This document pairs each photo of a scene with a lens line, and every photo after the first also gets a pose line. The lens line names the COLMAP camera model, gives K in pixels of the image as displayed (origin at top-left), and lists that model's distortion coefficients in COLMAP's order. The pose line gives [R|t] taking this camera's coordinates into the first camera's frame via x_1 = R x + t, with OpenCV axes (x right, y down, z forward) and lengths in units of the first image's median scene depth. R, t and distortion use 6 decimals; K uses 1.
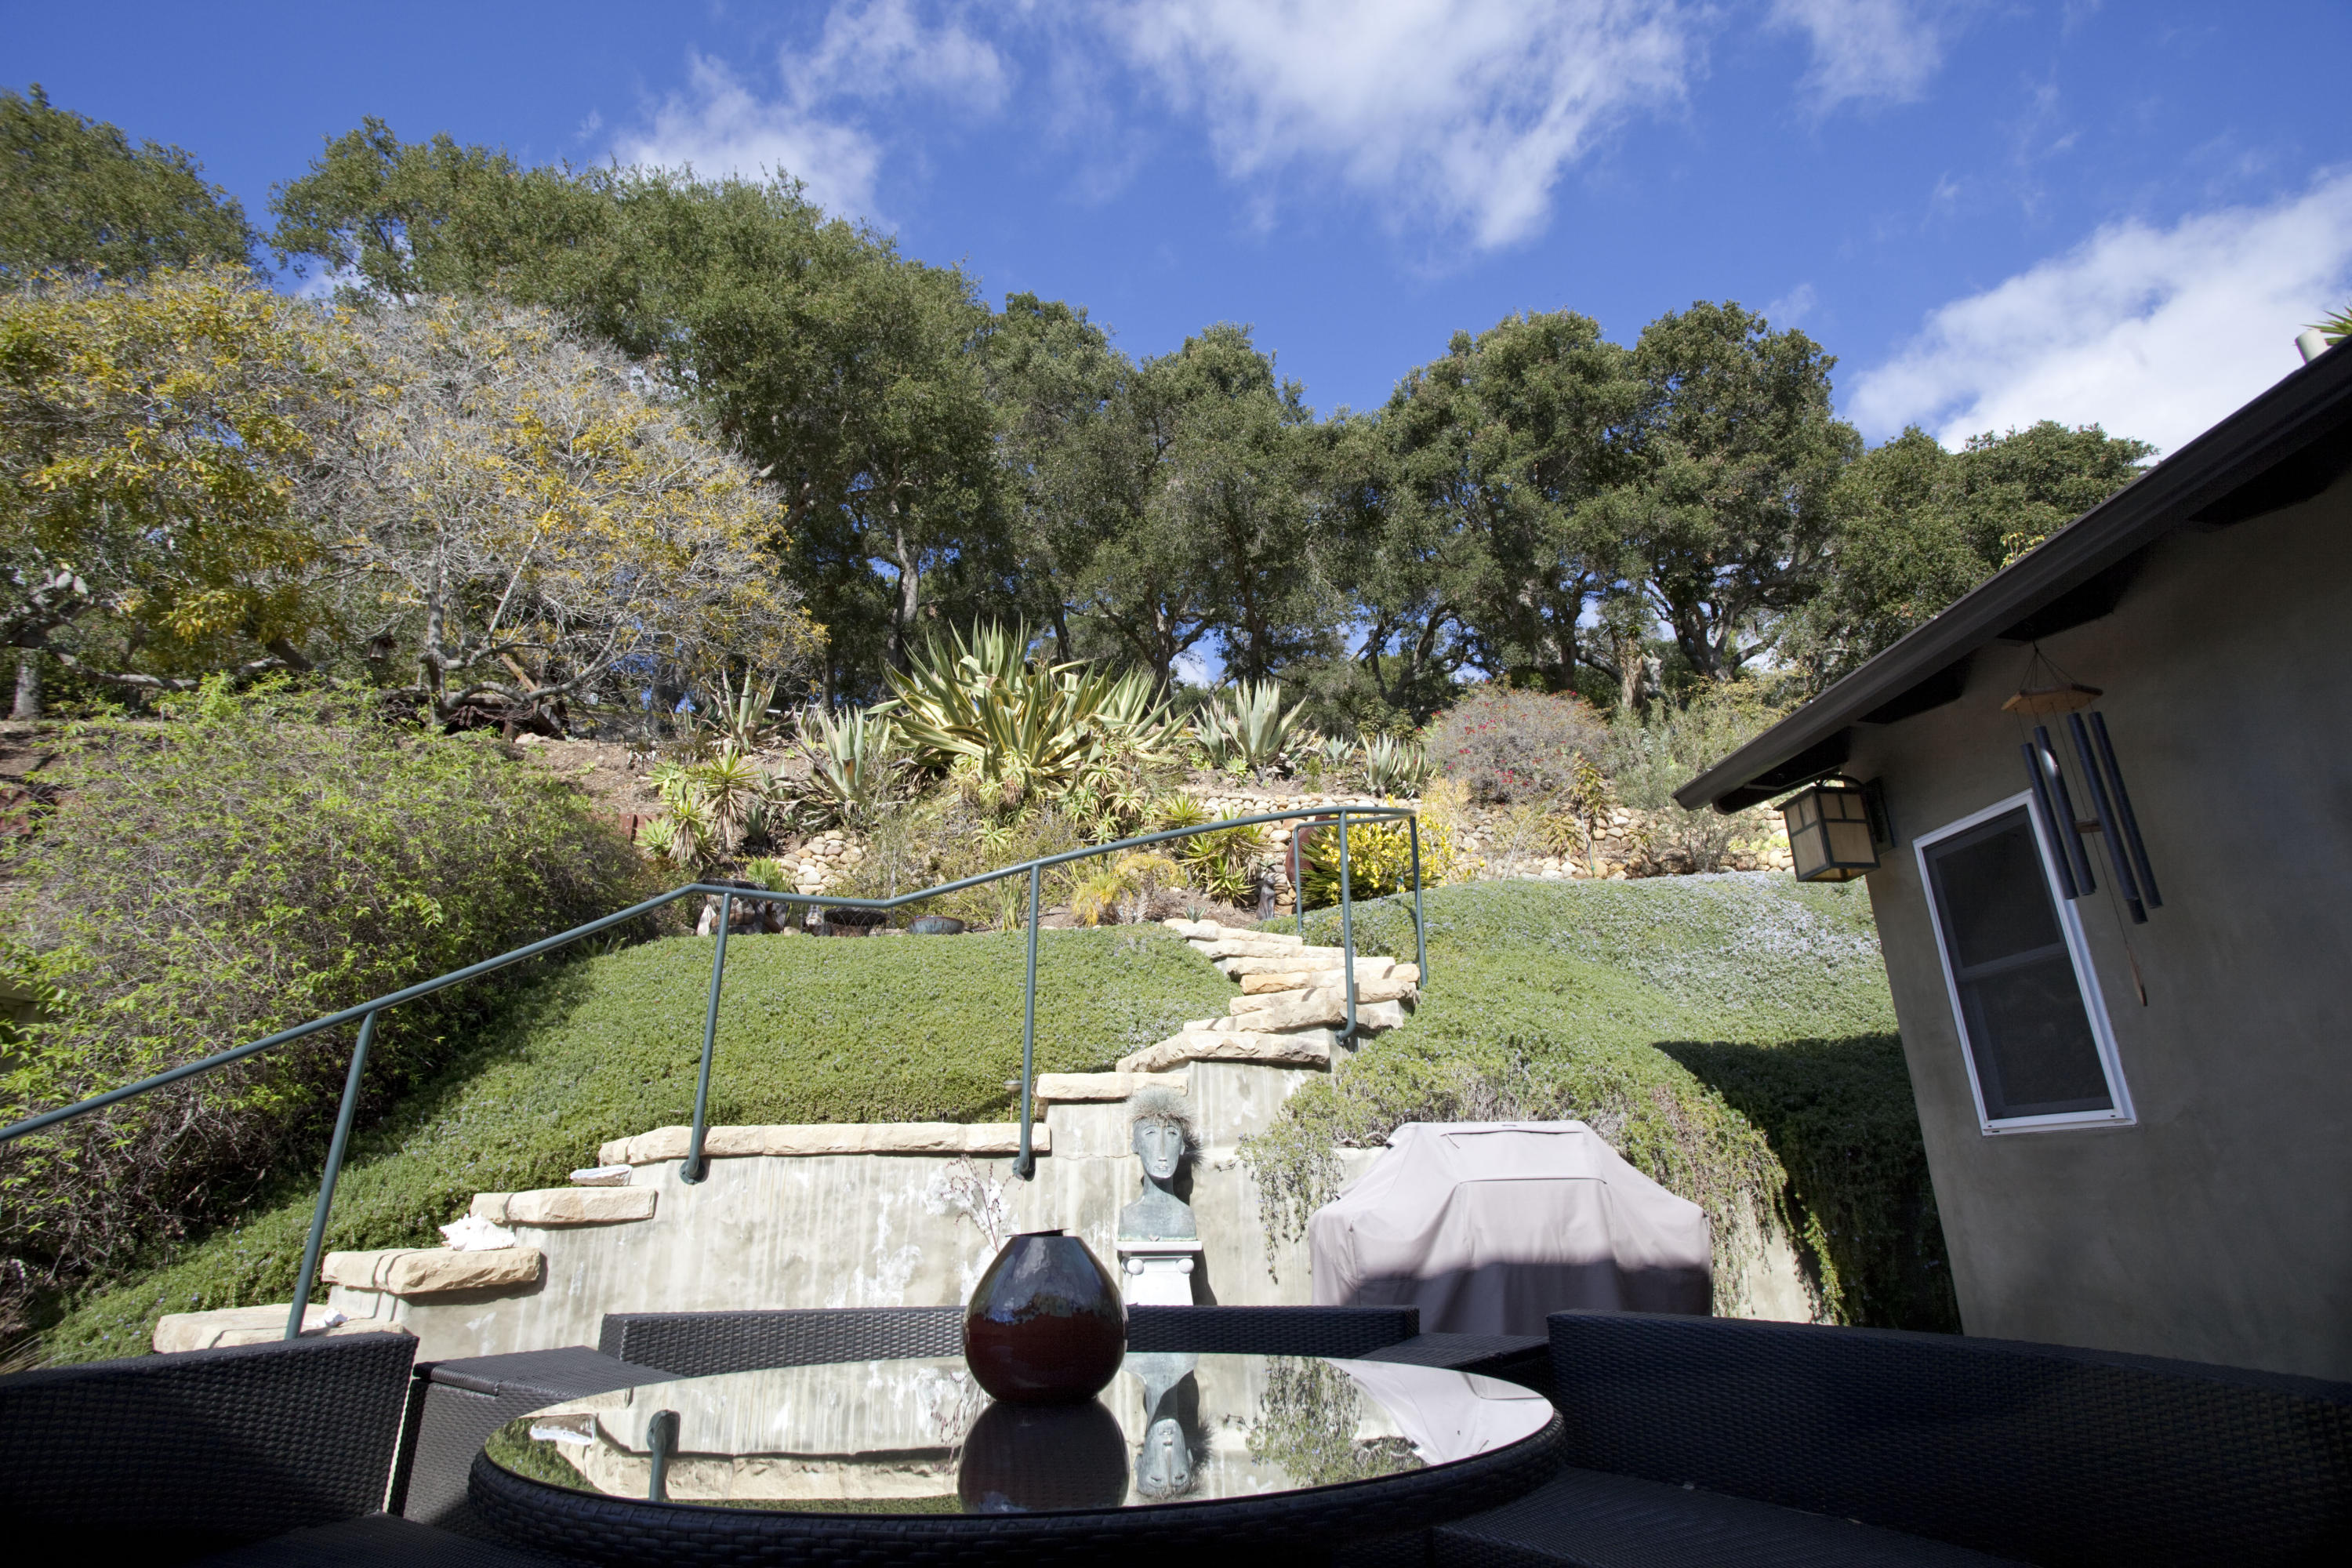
lens RADIAL K [[1144.3, 0, 1172.9], [0, 1144.3, 783.7], [0, 0, 1]] dist [-0.003820, 0.000014]
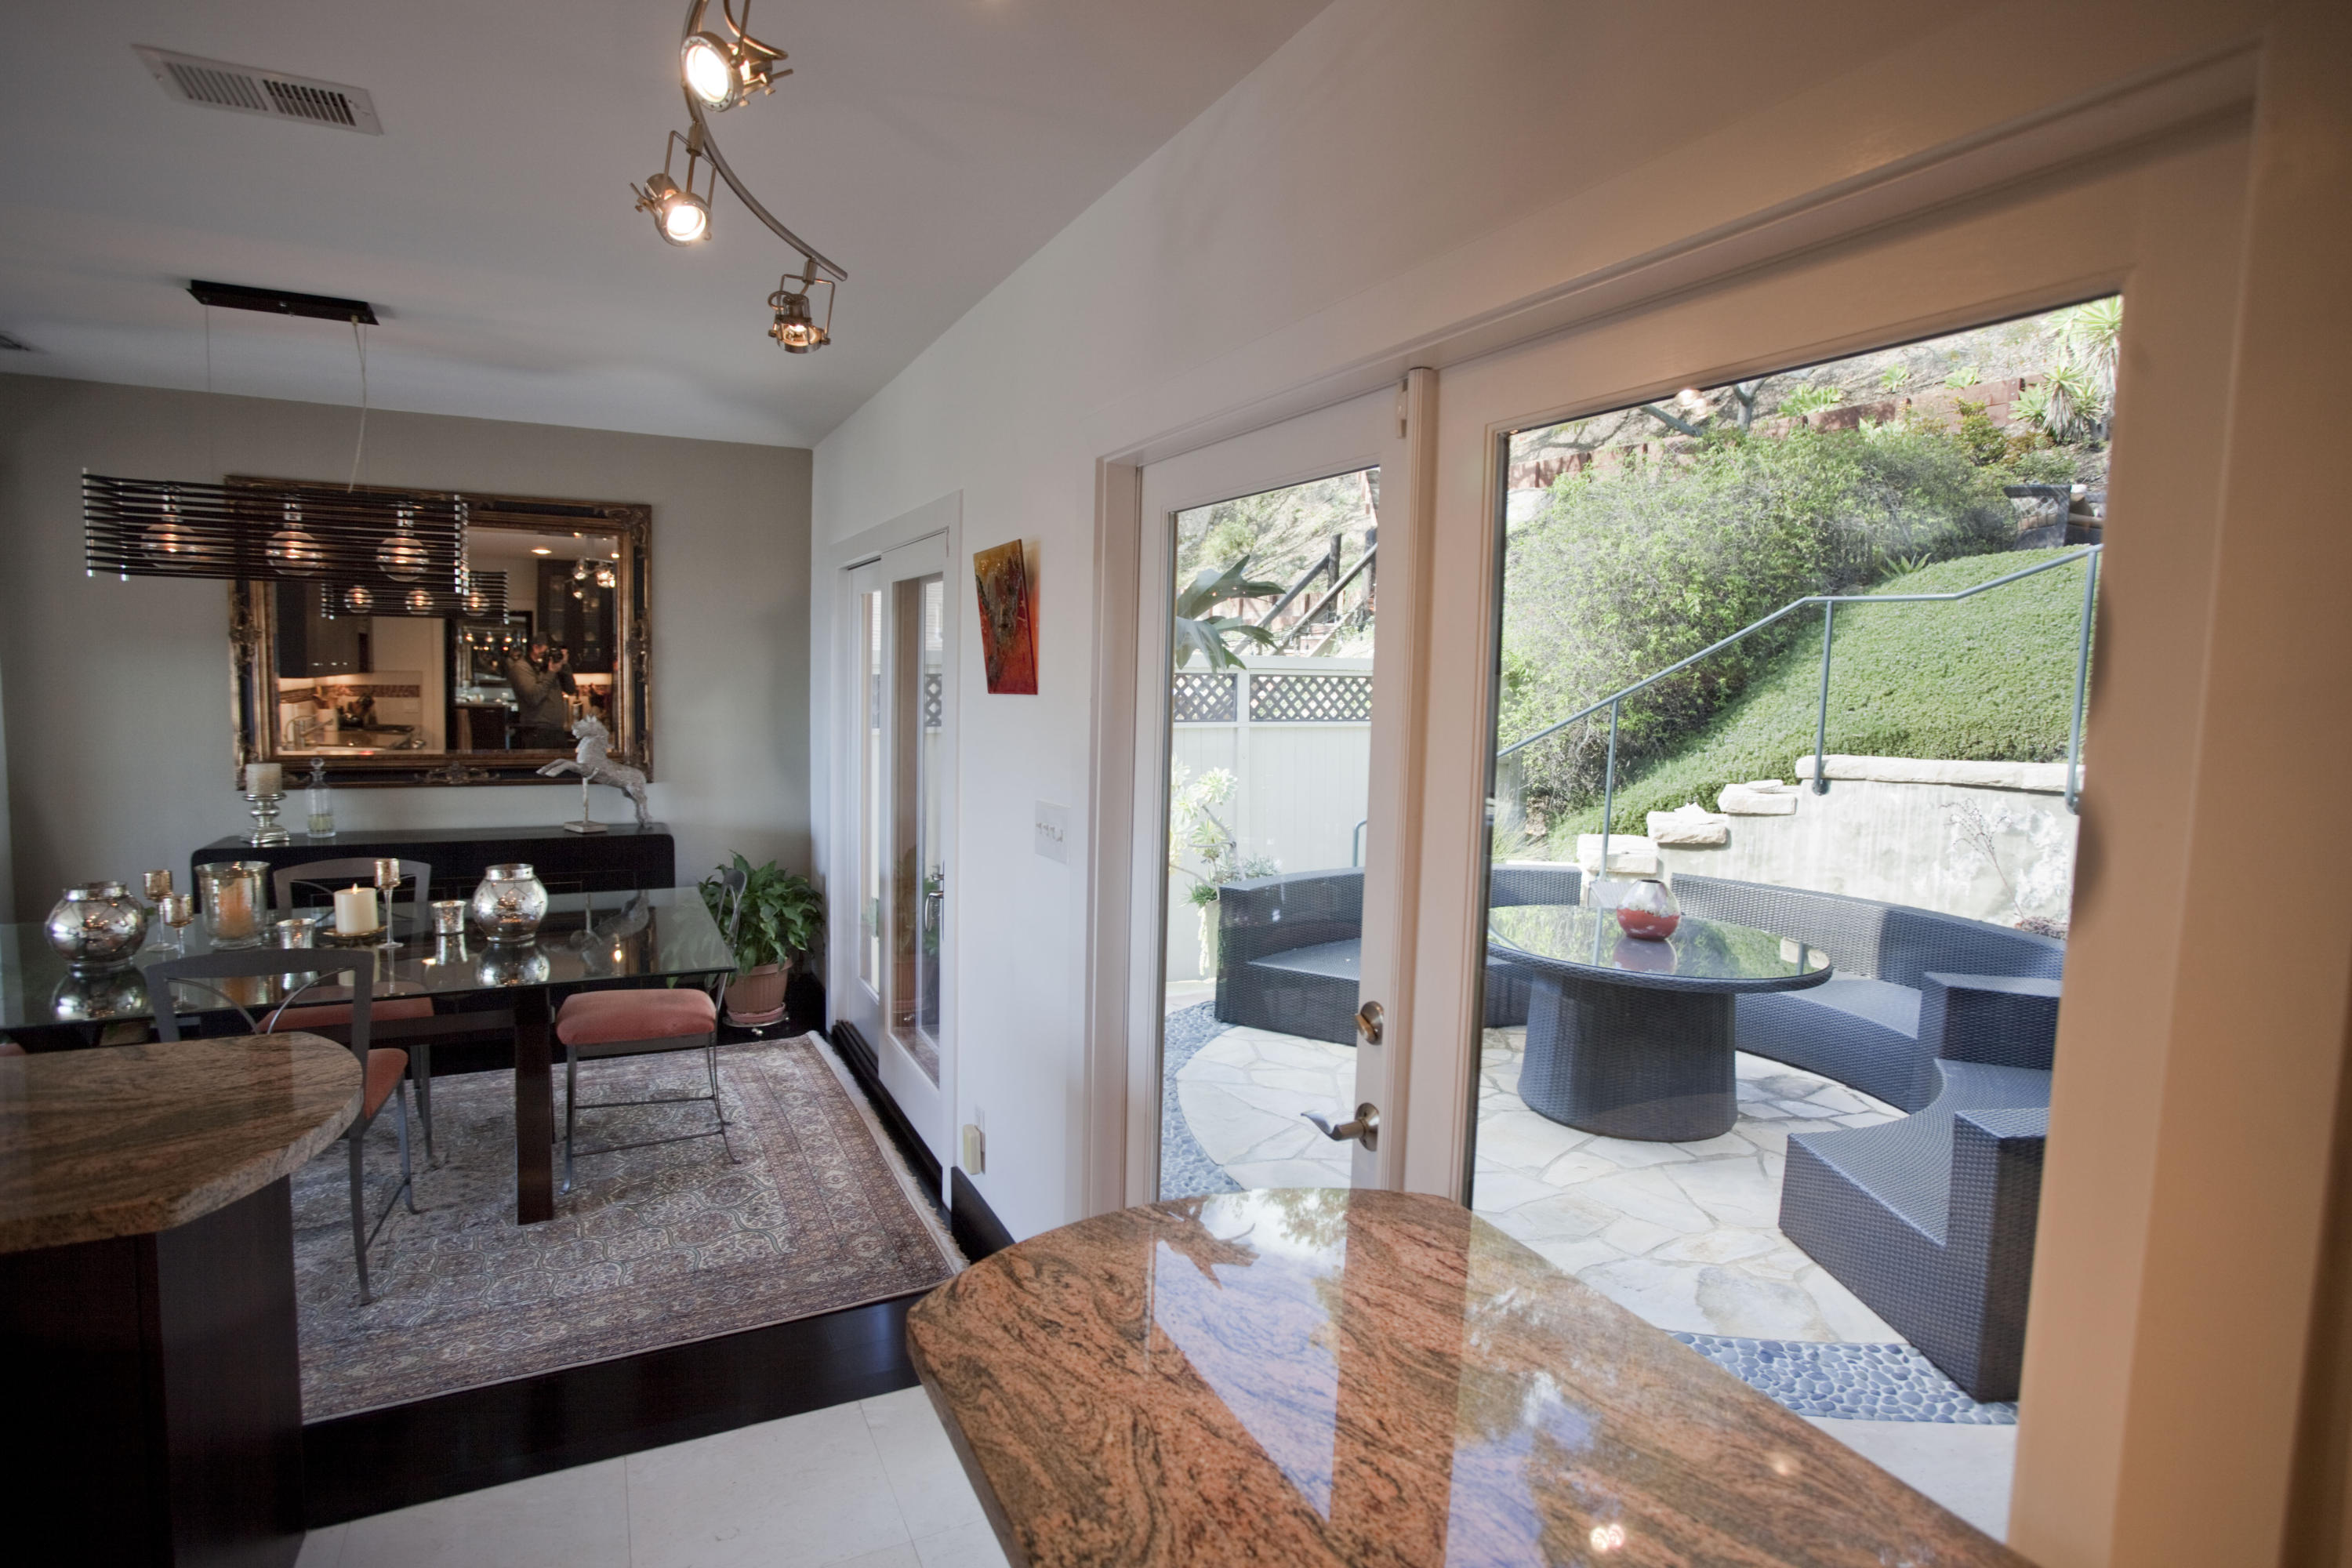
lens RADIAL K [[1253.7, 0, 1176.4], [0, 1253.7, 788.3], [0, 0, 1]] dist [-0.031856, -0.000134]
pose [[0.376538, 0.099981, -0.920990, 0.761337], [0.294924, 0.929498, 0.221481, -0.271977], [0.878202, -0.355018, 0.320504, -0.277193]]
